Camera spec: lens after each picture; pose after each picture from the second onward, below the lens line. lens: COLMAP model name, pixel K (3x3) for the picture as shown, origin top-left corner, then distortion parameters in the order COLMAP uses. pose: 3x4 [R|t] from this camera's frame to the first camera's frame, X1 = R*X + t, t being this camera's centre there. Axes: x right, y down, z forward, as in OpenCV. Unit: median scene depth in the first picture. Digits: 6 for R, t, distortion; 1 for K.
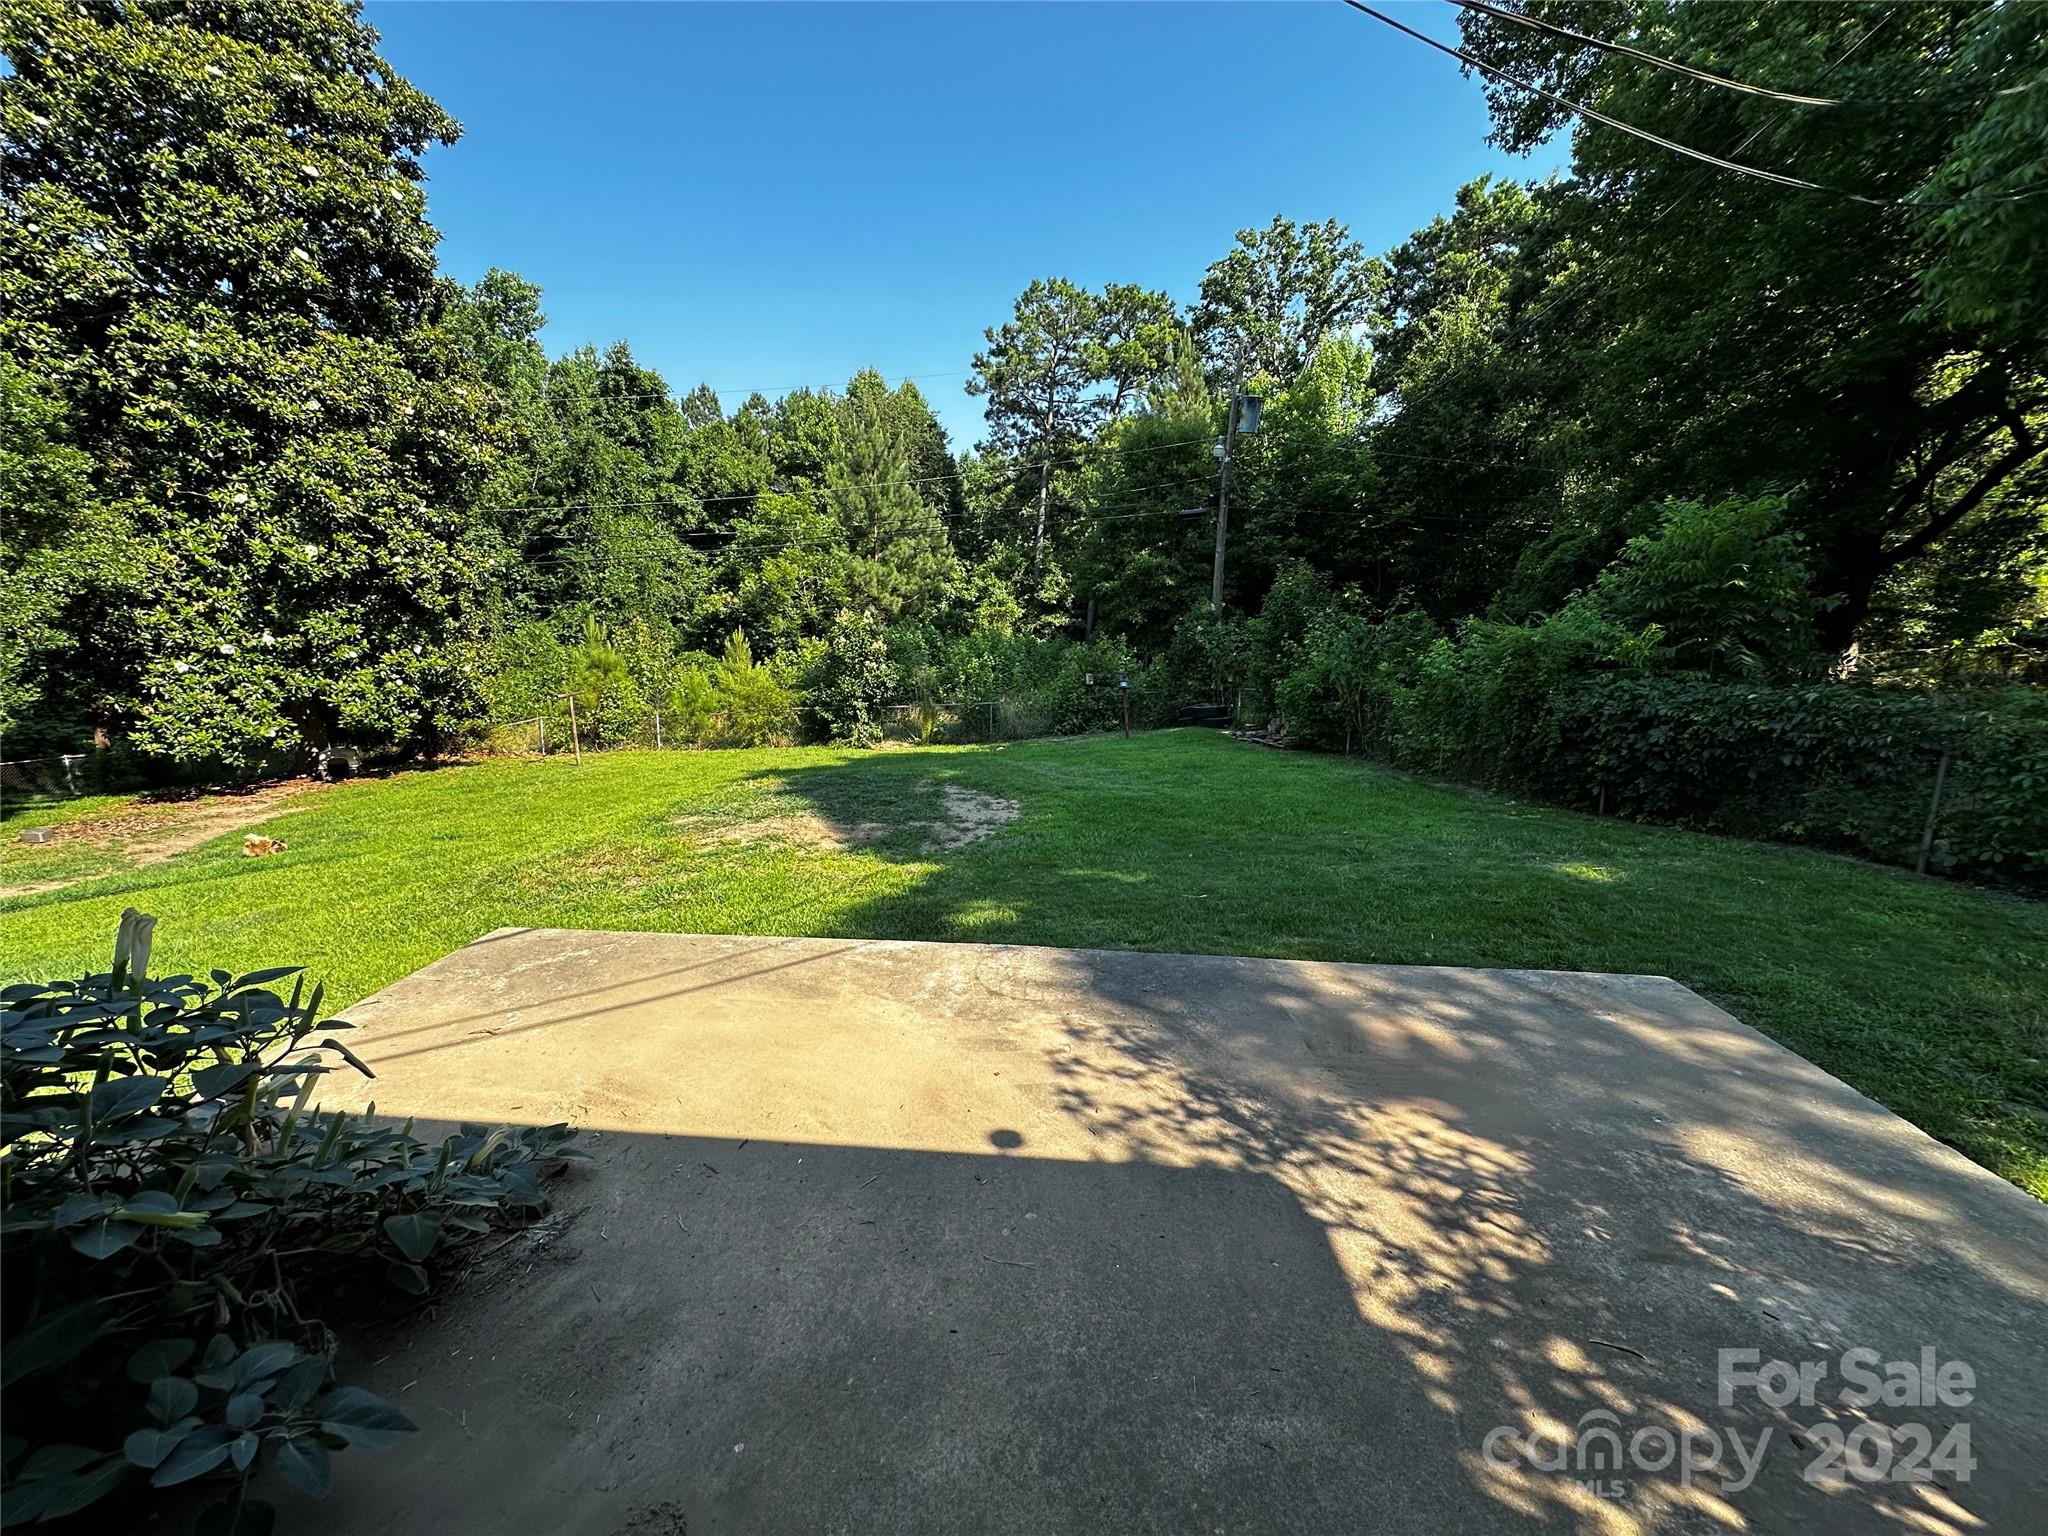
lens RADIAL K [[814.2, 0, 1022.0], [0, 814.2, 766.7], [0, 0, 1]] dist [-0.002229, 0.000961]
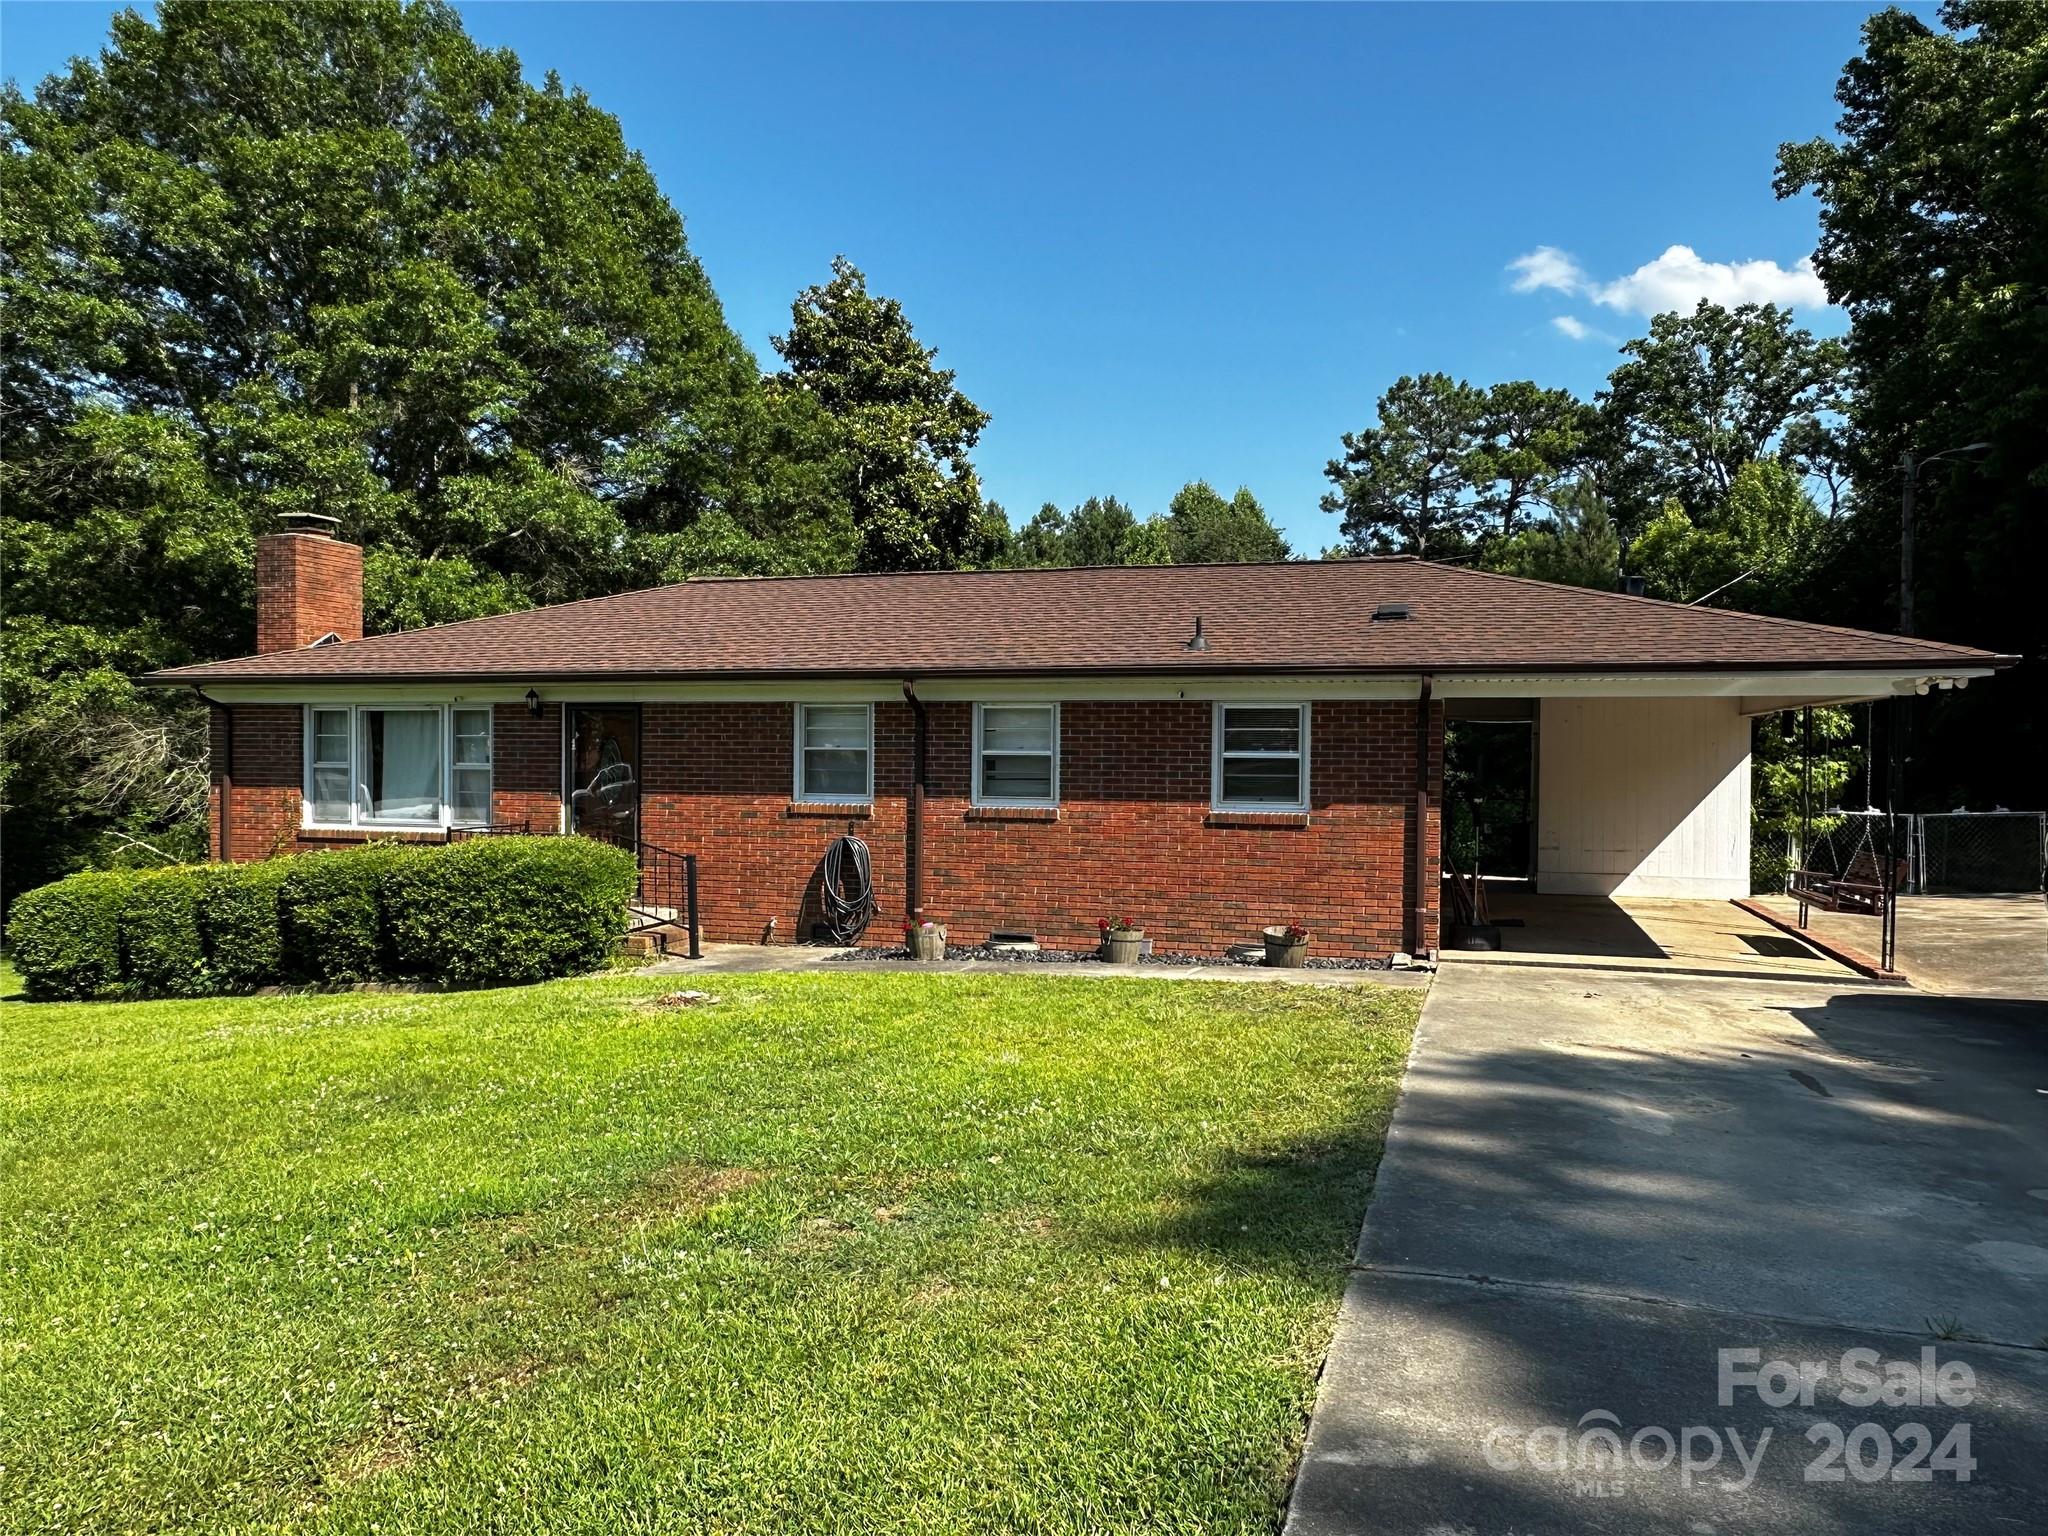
lens RADIAL K [[1407.0, 0, 1024.6], [0, 1407.0, 782.1], [0, 0, 1]] dist [-0.001298, 0.008778]
pose [[0.974753, -0.006373, -0.223196, -0.118430], [-0.031713, 0.985508, -0.166637, 0.195393], [0.221023, 0.169508, 0.960425, -1.129576]]
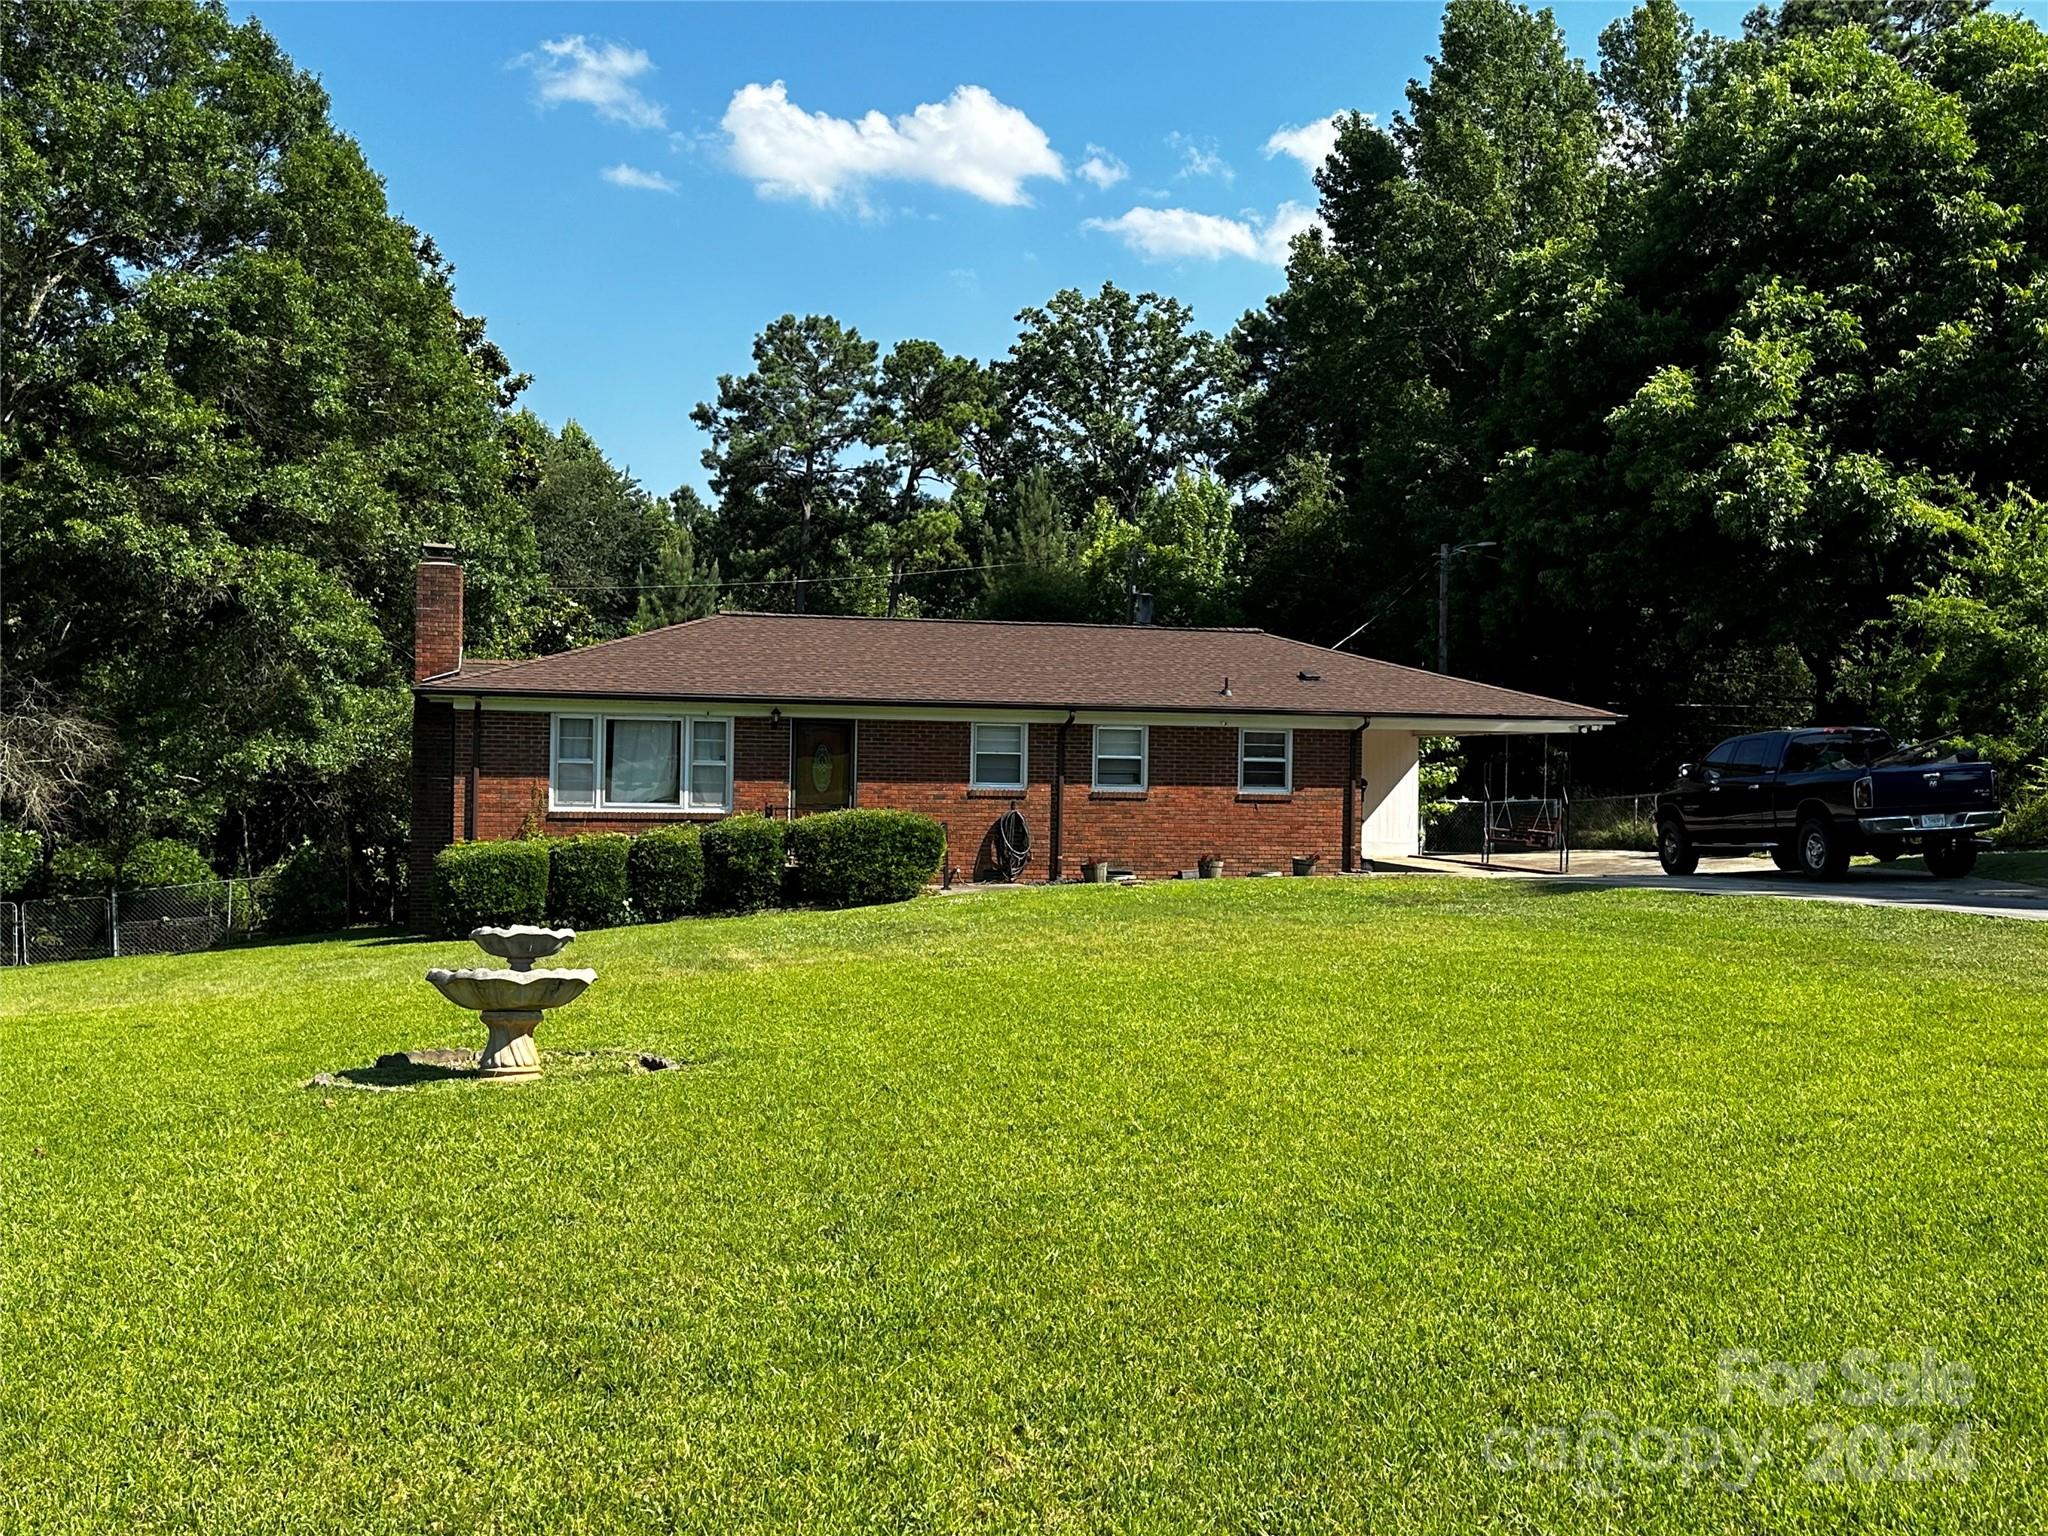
lens RADIAL K [[2135.8, 0, 1009.2], [0, 2135.8, 783.6], [0, 0, 1]] dist [0.147019, 0.000000]
pose [[0.959355, -0.004763, 0.282163, -0.907678], [0.054108, 0.984412, -0.167348, 0.380387], [-0.276968, 0.175813, 0.944658, -2.121131]]
